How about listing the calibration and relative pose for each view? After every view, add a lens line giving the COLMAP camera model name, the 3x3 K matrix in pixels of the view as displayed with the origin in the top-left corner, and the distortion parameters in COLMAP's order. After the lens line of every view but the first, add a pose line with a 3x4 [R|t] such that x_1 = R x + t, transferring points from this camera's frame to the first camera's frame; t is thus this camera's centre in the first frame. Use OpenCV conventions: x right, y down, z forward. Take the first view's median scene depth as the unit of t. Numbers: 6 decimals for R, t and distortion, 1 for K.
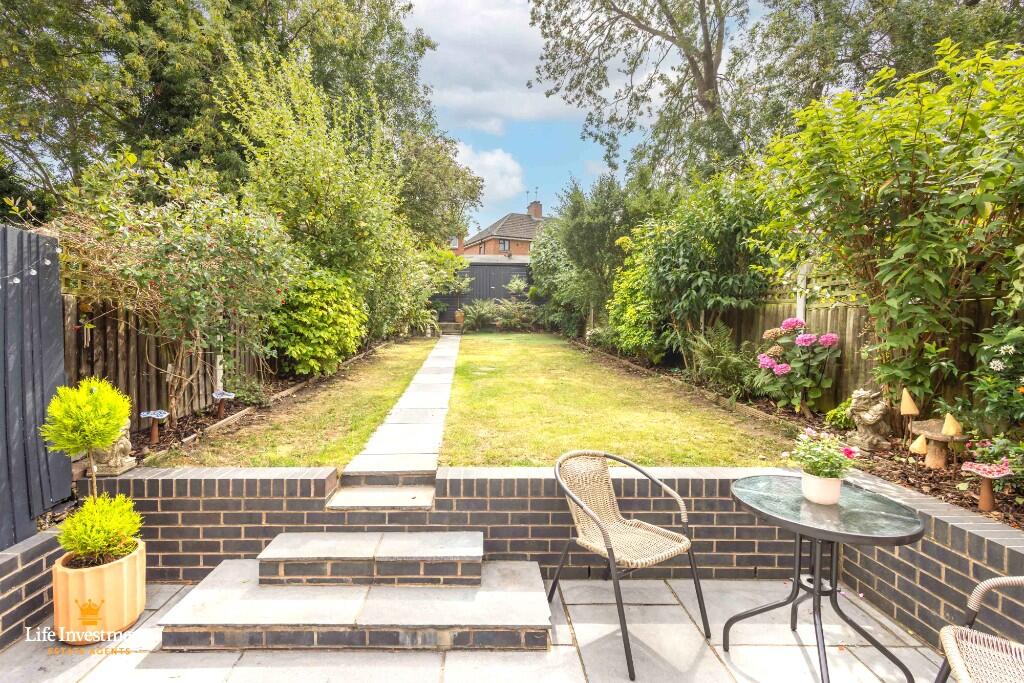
lens RADIAL K [[479.6, 0, 478.0], [0, 479.6, 339.2], [0, 0, 1]] dist [0.011764, 0.000317]
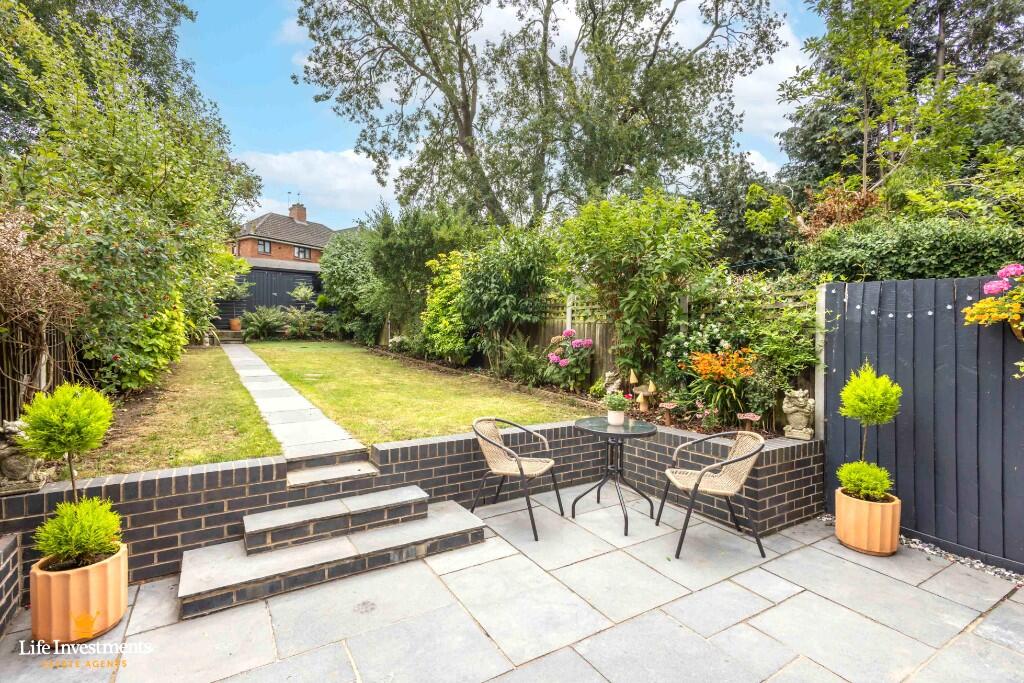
lens RADIAL K [[473.5, 0, 507.6], [0, 473.5, 337.1], [0, 0, 1]] dist [0.010964, 0.000050]
pose [[0.850243, 0.000796, 0.526390, -0.302206], [0.011209, 0.999745, -0.019618, 0.007921], [-0.526271, 0.022581, 0.850017, -0.180155]]
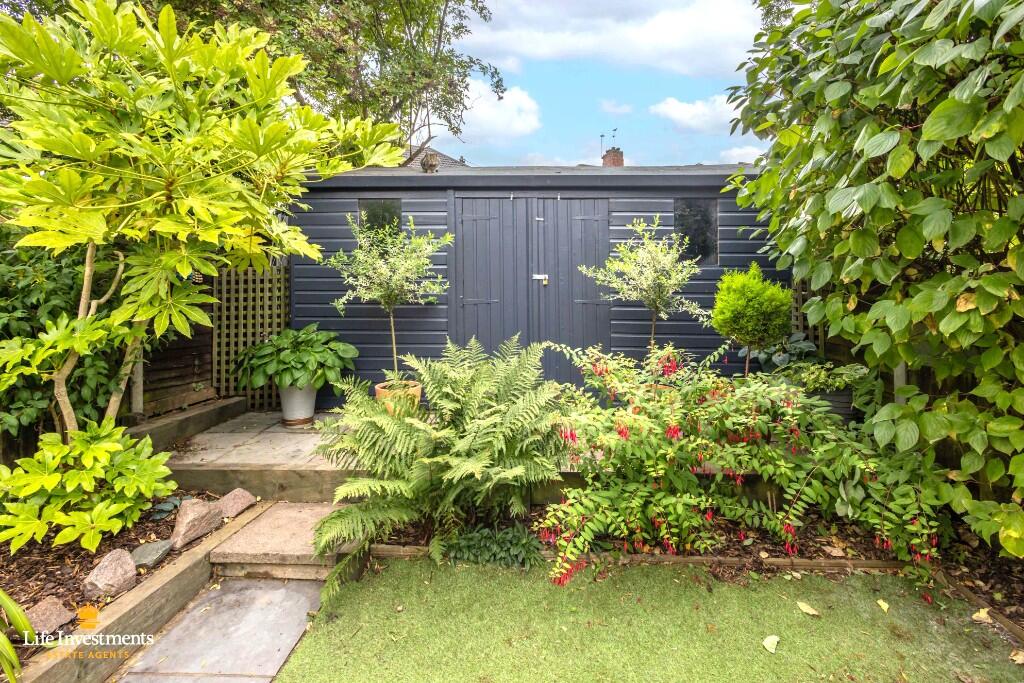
lens RADIAL K [[472.8, 0, 516.2], [0, 472.8, 353.7], [0, 0, 1]] dist [0.011996, 0.000163]
pose [[0.998552, 0.004840, -0.053574, 0.129959], [-0.001062, 0.997524, 0.070325, -0.355703], [0.053781, -0.070166, 0.996084, 3.128862]]
